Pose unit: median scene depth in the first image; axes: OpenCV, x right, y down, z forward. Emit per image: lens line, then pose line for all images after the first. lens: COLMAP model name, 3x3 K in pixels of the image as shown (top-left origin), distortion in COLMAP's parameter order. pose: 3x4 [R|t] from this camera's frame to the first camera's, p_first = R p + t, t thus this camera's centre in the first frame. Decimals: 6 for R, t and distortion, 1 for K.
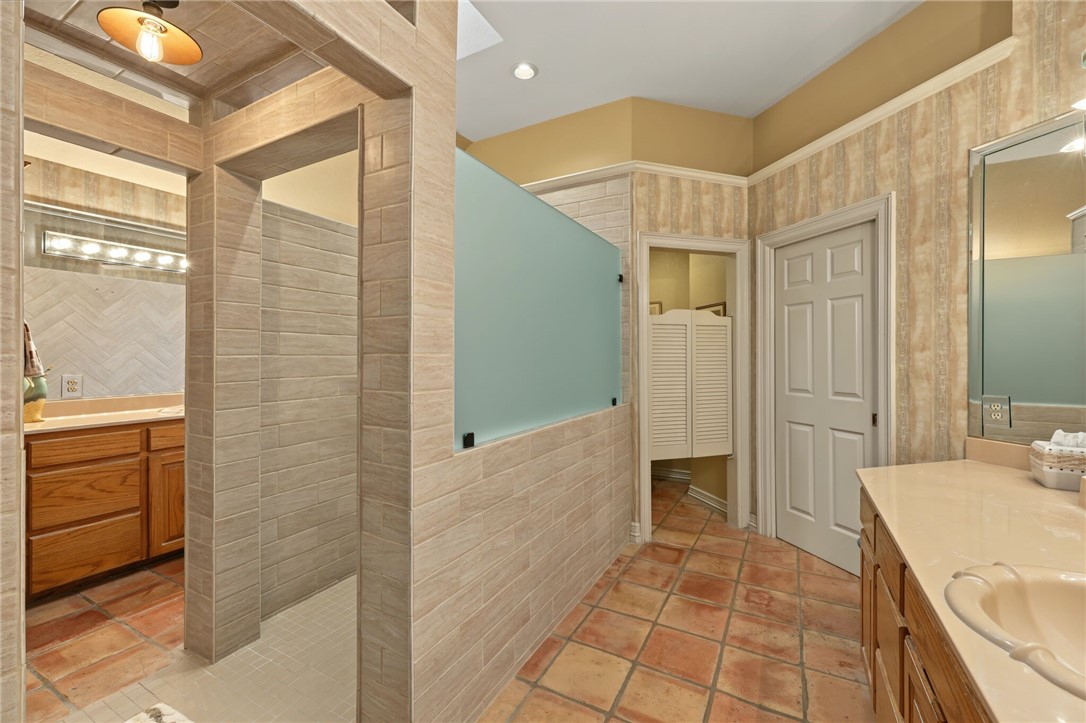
lens RADIAL K [[447.4, 0, 543.0], [0, 447.4, 357.7], [0, 0, 1]] dist [0.000452, 0.000170]
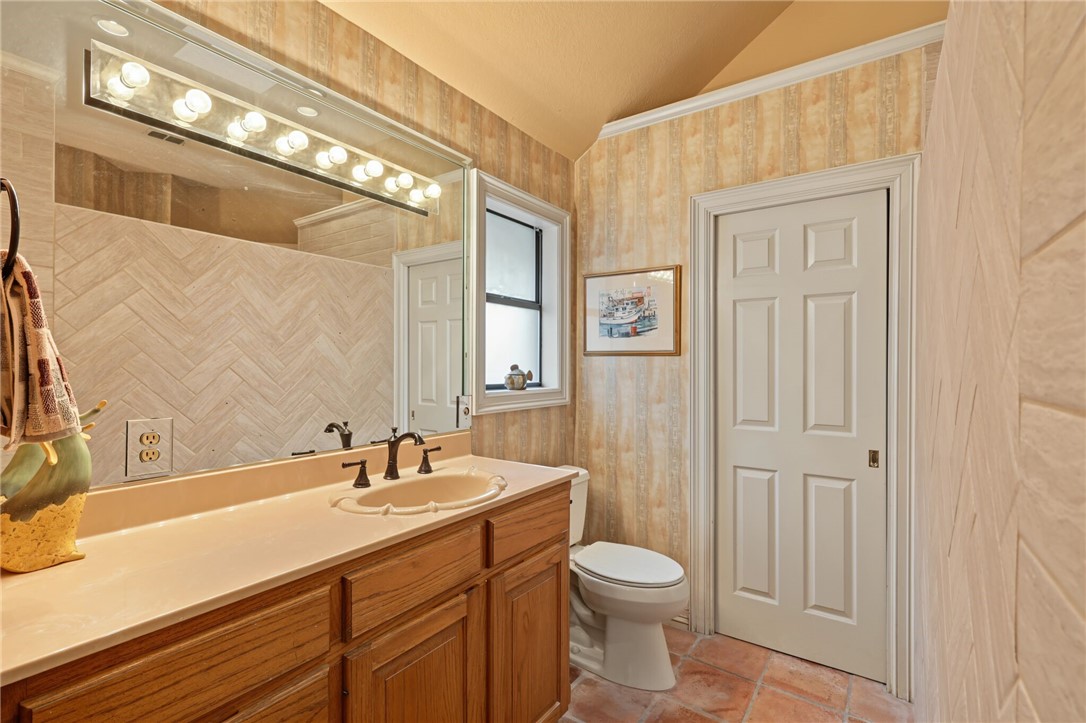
lens RADIAL K [[494.5, 0, 543.7], [0, 494.5, 365.0], [0, 0, 1]] dist [-0.001884, 0.000115]
pose [[0.994244, 0.005135, -0.107013, -0.684106], [-0.005008, 0.999986, 0.001451, -0.012213], [0.107019, -0.000907, 0.994257, 0.626039]]
